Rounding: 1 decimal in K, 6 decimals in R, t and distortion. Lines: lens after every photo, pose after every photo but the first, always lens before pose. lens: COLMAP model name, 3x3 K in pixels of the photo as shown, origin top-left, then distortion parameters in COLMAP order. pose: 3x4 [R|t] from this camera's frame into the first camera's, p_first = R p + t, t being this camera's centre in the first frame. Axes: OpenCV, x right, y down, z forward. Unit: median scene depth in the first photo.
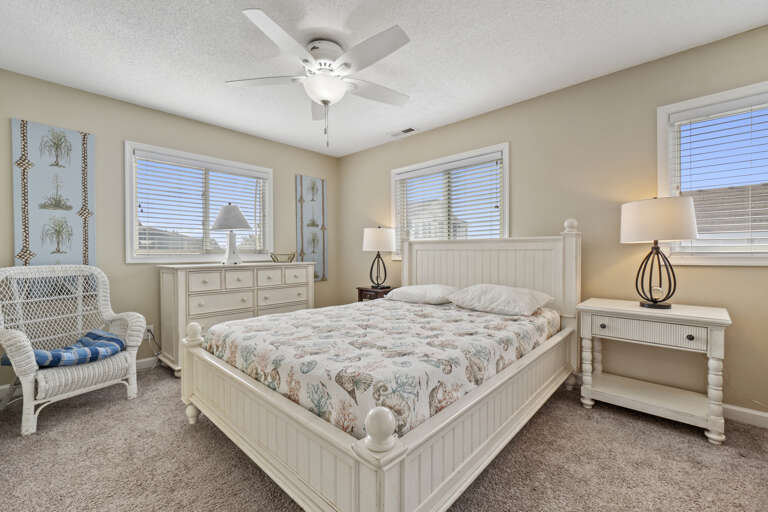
lens RADIAL K [[329.4, 0, 385.2], [0, 329.4, 255.2], [0, 0, 1]] dist [0.004475, 0.000313]
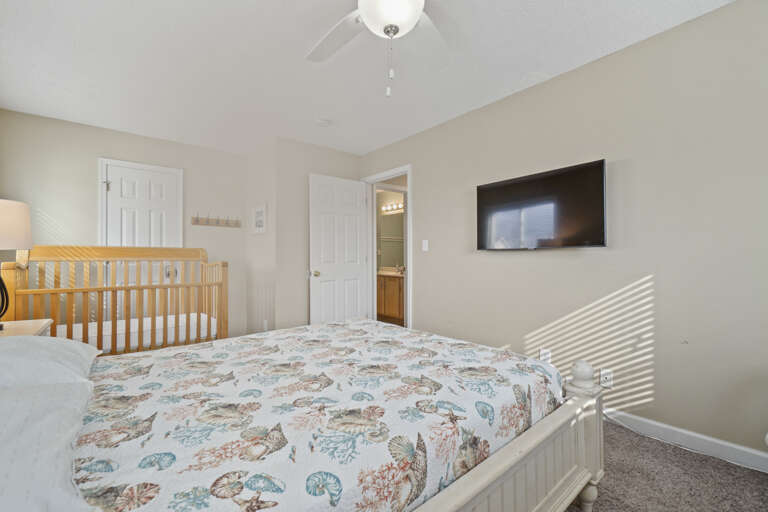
lens RADIAL K [[329.4, 0, 383.1], [0, 329.4, 254.6], [0, 0, 1]] dist [0.004475, 0.000313]
pose [[-0.994971, 0.005335, 0.100024, -0.061199], [0.005745, 0.999976, 0.003807, -0.016303], [-0.100002, 0.004363, -0.994978, 1.789275]]
